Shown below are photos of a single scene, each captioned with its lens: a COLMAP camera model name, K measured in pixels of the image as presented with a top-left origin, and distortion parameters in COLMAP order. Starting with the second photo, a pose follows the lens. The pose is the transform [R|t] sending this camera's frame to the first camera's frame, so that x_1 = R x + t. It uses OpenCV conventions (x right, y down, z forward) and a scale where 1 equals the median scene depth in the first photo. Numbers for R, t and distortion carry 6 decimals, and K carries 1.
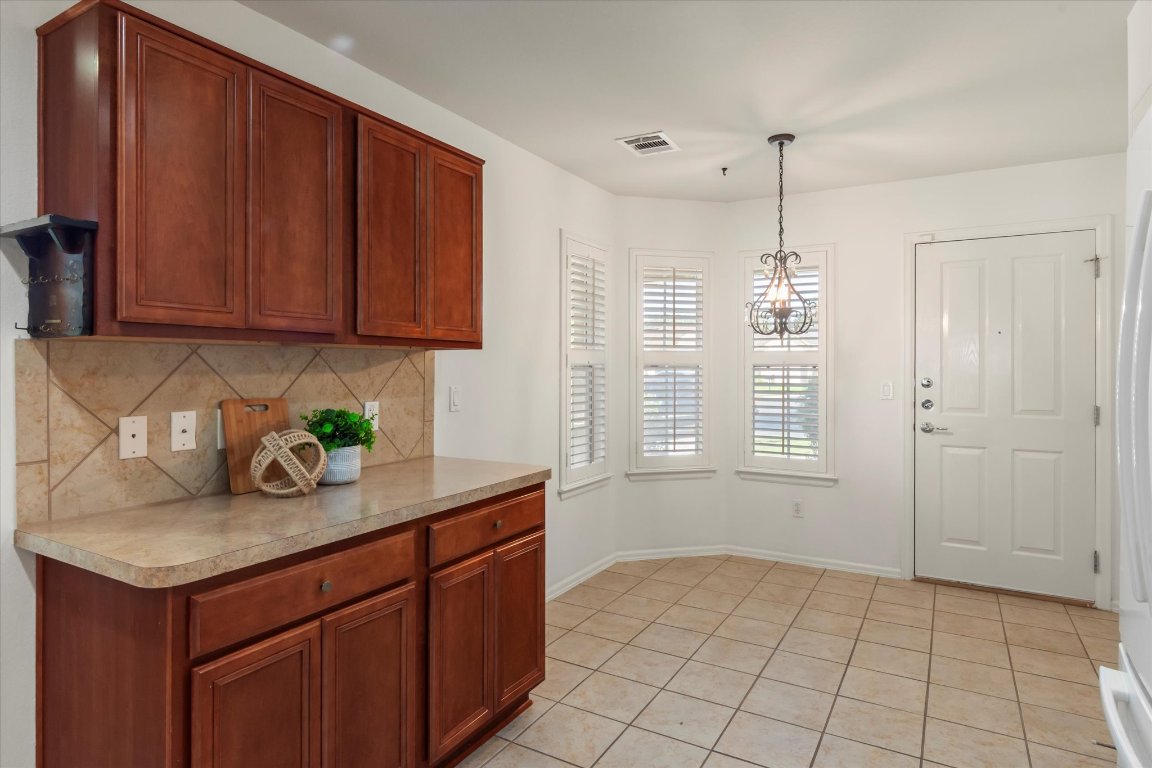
lens RADIAL K [[535.8, 0, 549.2], [0, 535.8, 368.0], [0, 0, 1]] dist [0.002222, -0.000049]
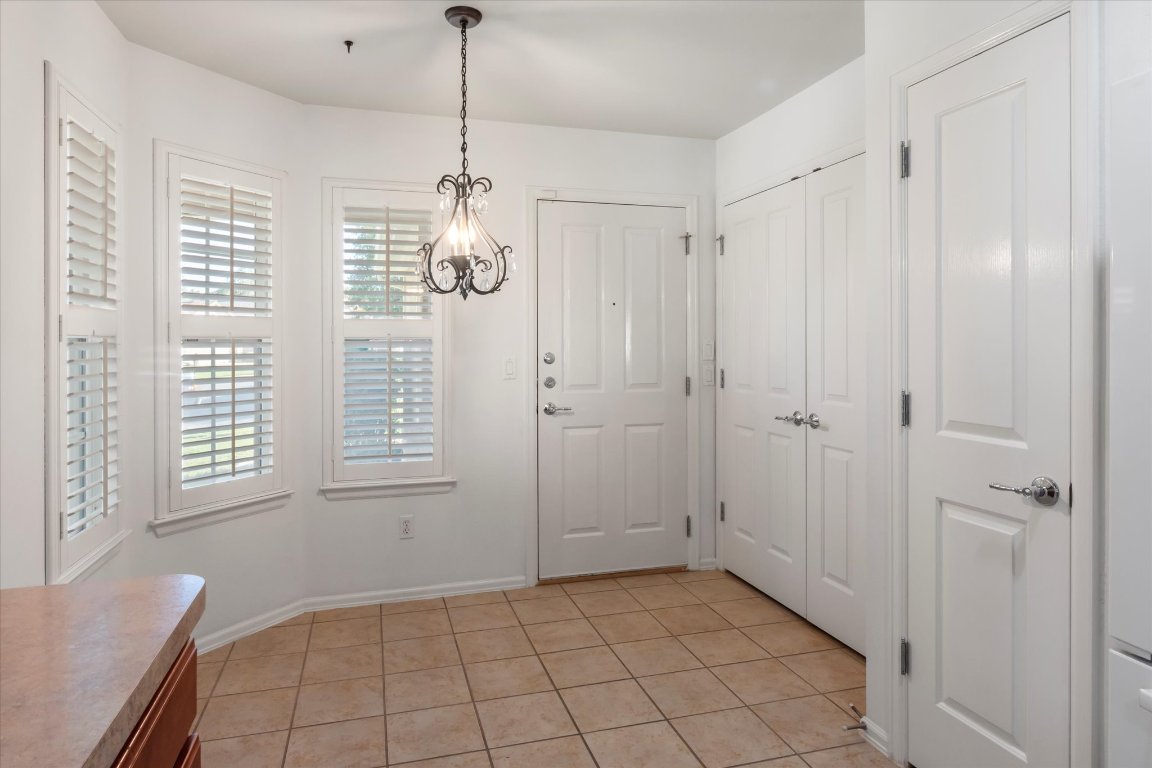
lens RADIAL K [[638.1, 0, 457.2], [0, 638.1, 344.8], [0, 0, 1]] dist [-0.000901, -0.000703]
pose [[0.706949, -0.004564, 0.707250, -0.148489], [0.006300, 0.999980, 0.000156, 0.004288], [-0.707236, 0.004345, 0.706964, 0.368699]]
